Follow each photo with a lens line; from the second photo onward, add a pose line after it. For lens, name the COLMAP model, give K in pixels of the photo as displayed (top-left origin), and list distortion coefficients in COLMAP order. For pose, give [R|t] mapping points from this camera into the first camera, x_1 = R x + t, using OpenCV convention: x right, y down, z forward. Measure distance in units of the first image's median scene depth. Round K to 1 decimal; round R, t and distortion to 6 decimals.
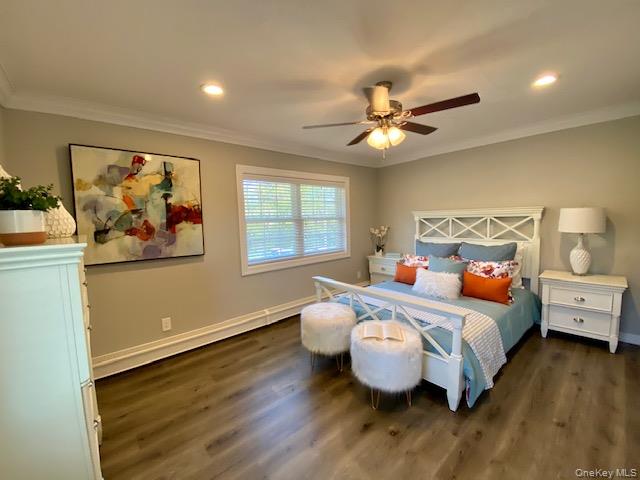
lens RADIAL K [[260.9, 0, 317.6], [0, 260.9, 238.6], [0, 0, 1]] dist [0.023269, -0.022115]
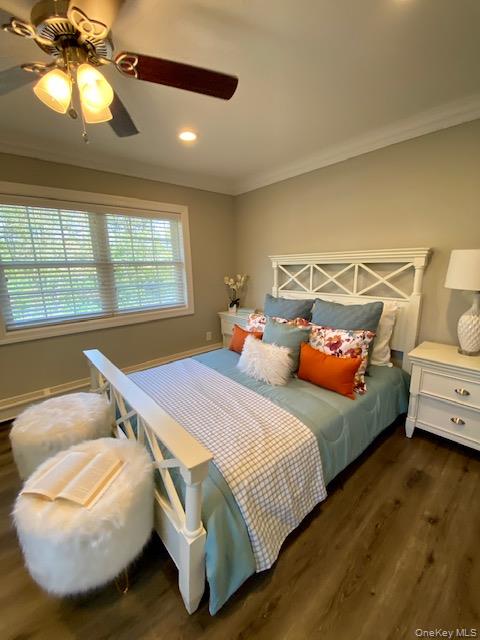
lens RADIAL K [[260.9, 0, 237.3], [0, 260.9, 321.5], [0, 0, 1]] dist [0.023269, -0.022115]
pose [[0.999923, 0.007647, 0.009790, 0.361517], [-0.008902, 0.990761, 0.135329, -0.022270], [-0.008665, -0.135406, 0.990752, 0.316410]]
